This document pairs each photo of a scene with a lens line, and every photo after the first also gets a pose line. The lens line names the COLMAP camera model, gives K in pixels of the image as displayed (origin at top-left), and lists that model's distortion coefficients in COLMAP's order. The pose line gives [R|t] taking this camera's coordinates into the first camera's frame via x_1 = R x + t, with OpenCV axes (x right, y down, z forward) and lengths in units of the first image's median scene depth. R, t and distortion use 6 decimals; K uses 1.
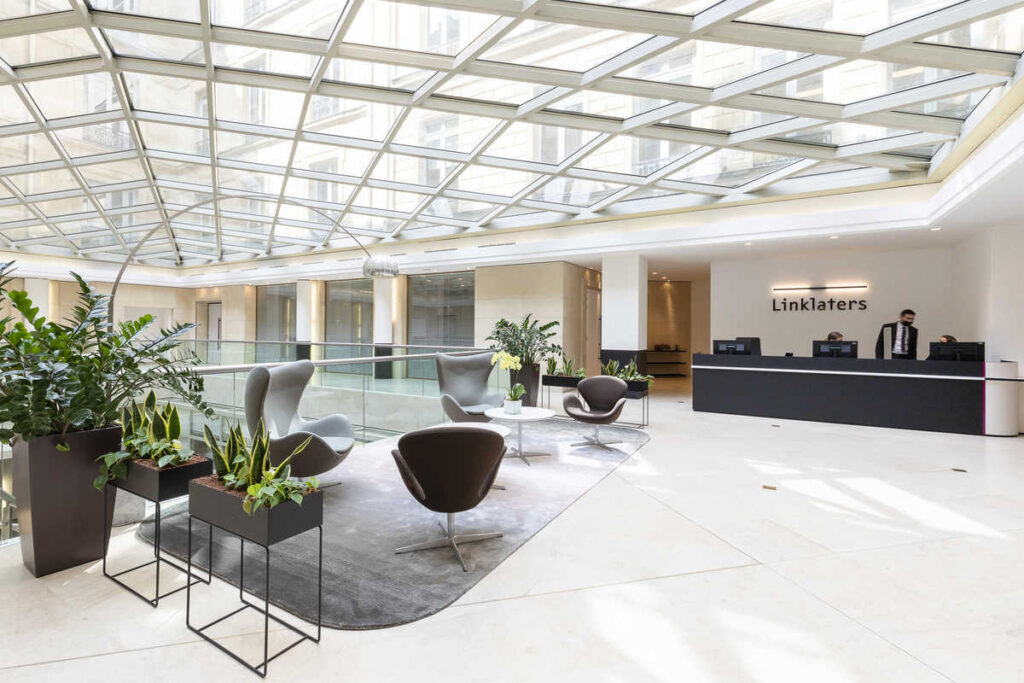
lens RADIAL K [[472.7, 0, 505.9], [0, 472.7, 327.7], [0, 0, 1]] dist [0.003159, 0.000406]
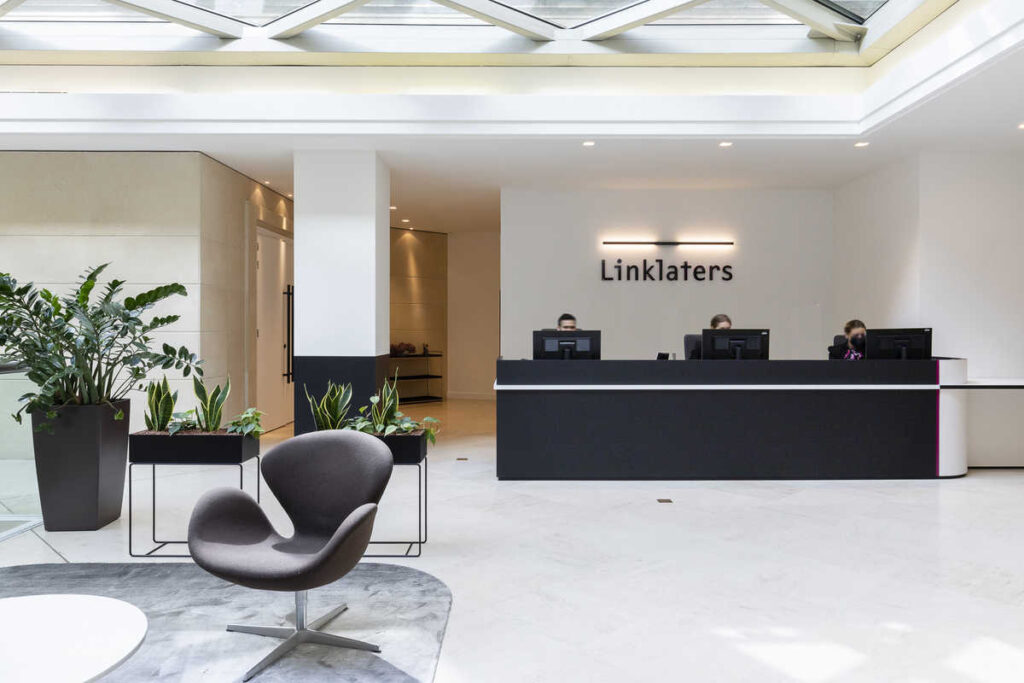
lens RADIAL K [[719.7, 0, 528.3], [0, 719.7, 338.8], [0, 0, 1]] dist [-0.001965, -0.000267]
pose [[0.859740, -0.013910, 0.510542, 0.054152], [0.001633, 0.999699, 0.024487, 0.016076], [-0.510729, -0.020219, 0.859504, 0.363016]]
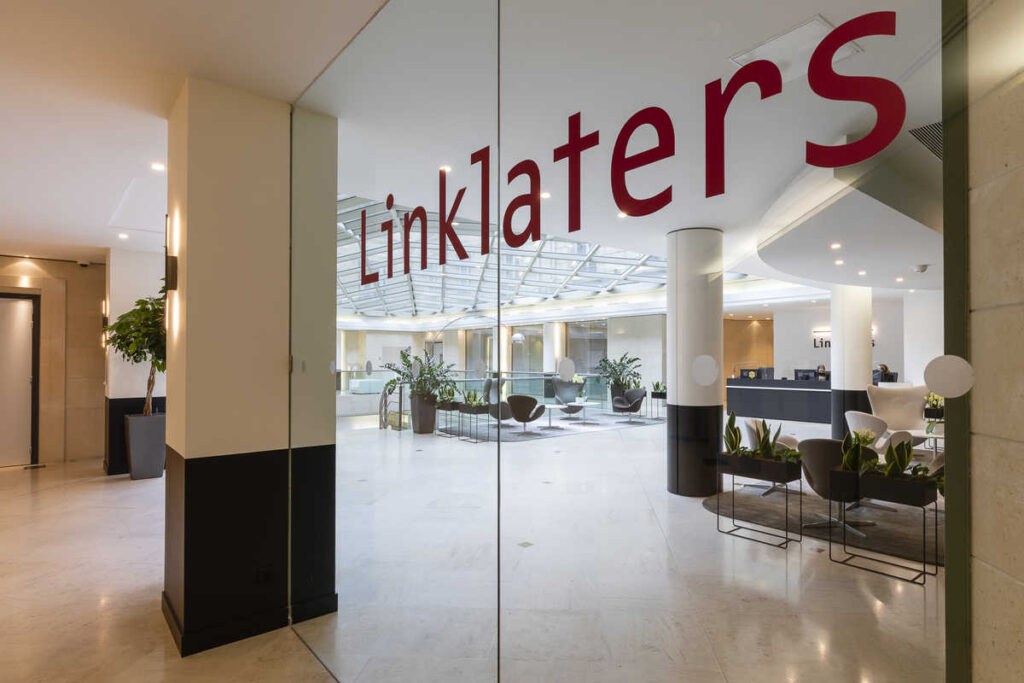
lens RADIAL K [[552.5, 0, 575.8], [0, 552.5, 342.3], [0, 0, 1]] dist [0.000584, -0.000155]
pose [[0.961027, -0.015748, -0.276006, 0.420944], [0.008937, 0.999624, -0.025916, -0.018807], [0.276310, 0.022439, 0.960806, -0.860631]]
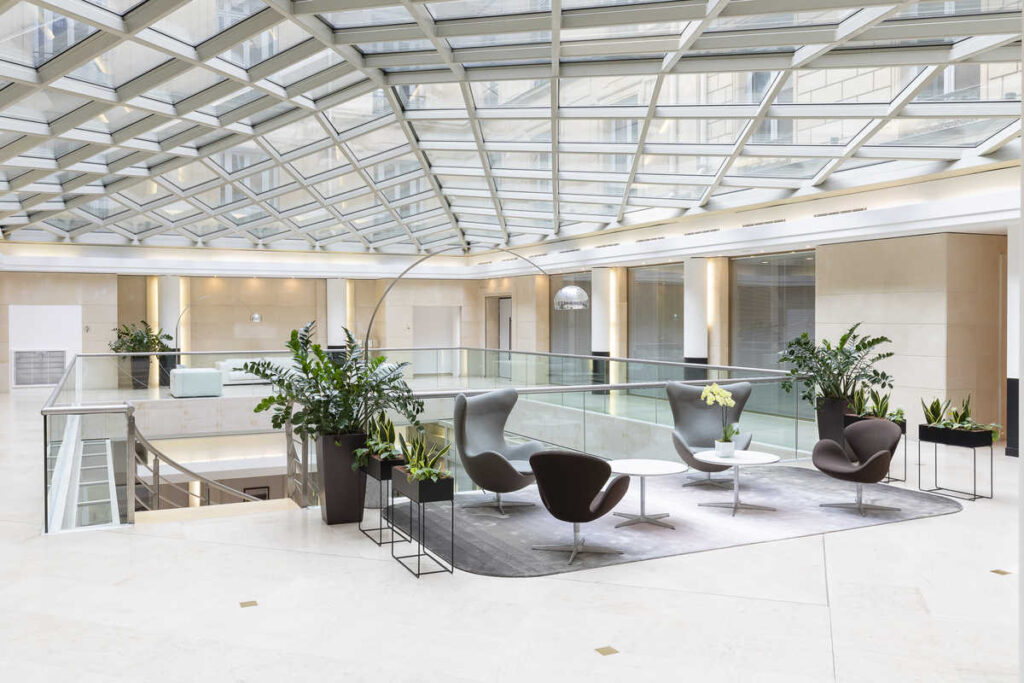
lens RADIAL K [[863.3, 0, 512.7], [0, 863.3, 320.4], [0, 0, 1]] dist [-0.001034, -0.004274]
pose [[0.833775, -0.007746, -0.552049, 0.343862], [0.012185, 0.999916, 0.004373, -0.048549], [0.551969, -0.010373, 0.833800, -0.322710]]
